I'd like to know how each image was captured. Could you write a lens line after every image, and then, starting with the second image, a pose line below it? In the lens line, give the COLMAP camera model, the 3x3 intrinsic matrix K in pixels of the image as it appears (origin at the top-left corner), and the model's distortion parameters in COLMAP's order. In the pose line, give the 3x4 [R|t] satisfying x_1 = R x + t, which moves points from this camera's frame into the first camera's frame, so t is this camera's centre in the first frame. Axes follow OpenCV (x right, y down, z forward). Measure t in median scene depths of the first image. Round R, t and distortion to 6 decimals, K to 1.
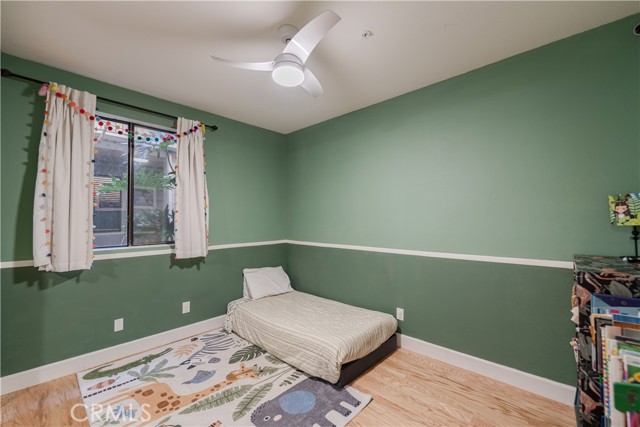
lens RADIAL K [[266.0, 0, 322.2], [0, 266.0, 211.8], [0, 0, 1]] dist [-0.000171, -0.000053]
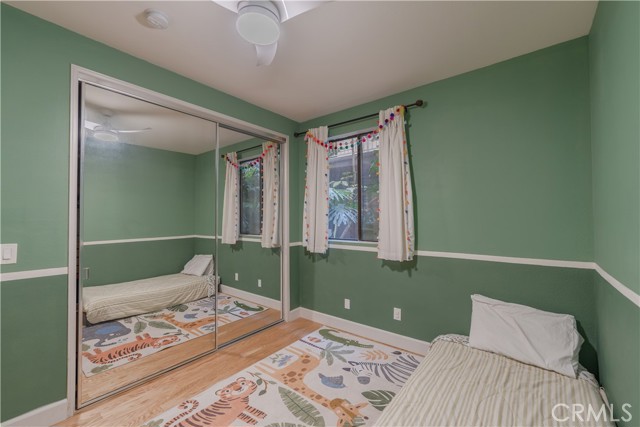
lens RADIAL K [[267.4, 0, 321.3], [0, 267.4, 212.1], [0, 0, 1]] dist [0.001412, 0.000110]
pose [[0.077583, -0.020222, -0.996781, 0.486009], [0.025324, 0.999512, -0.018306, 0.024307], [0.996664, -0.023823, 0.078057, 0.841303]]
